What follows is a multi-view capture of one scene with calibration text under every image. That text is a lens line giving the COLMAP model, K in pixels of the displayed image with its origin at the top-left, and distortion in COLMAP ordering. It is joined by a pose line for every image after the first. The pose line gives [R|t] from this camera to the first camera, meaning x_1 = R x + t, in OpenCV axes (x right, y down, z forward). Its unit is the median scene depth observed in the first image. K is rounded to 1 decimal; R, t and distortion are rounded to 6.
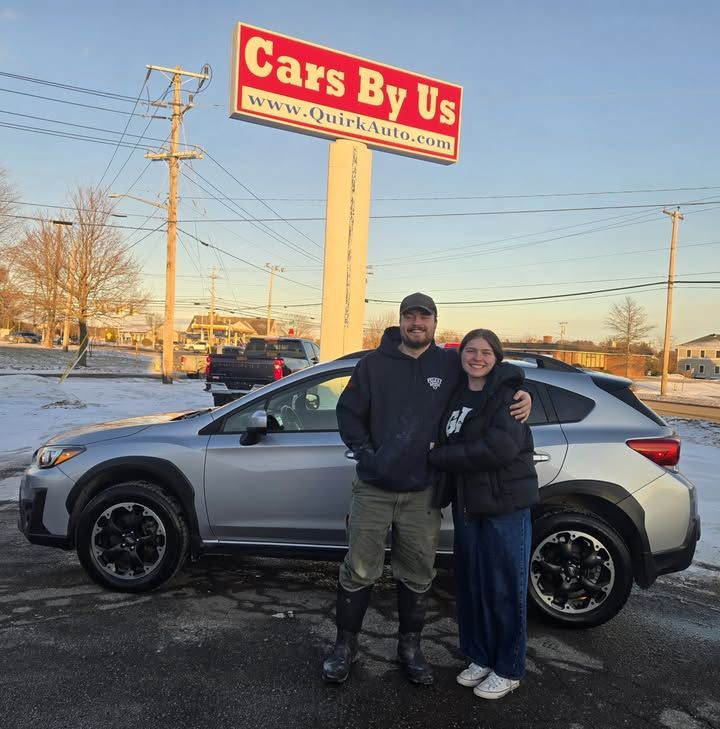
lens RADIAL K [[670.7, 0, 352.3], [0, 670.7, 368.9], [0, 0, 1]] dist [0.046445, 0.000000]
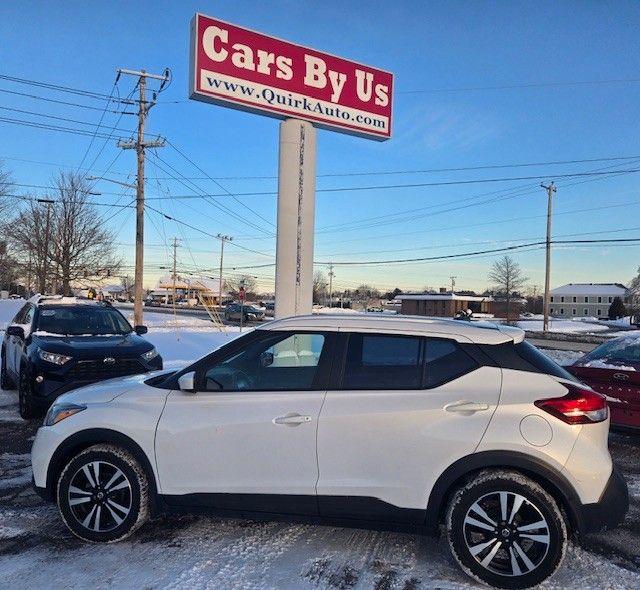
lens RADIAL K [[531.2, 0, 305.3], [0, 531.2, 311.3], [0, 0, 1]] dist [0.035775, -0.018381]
pose [[0.999150, -0.022368, 0.034629, -0.028783], [0.022725, 0.999692, -0.009954, -0.009739], [-0.034395, 0.010732, 0.999351, 0.113684]]
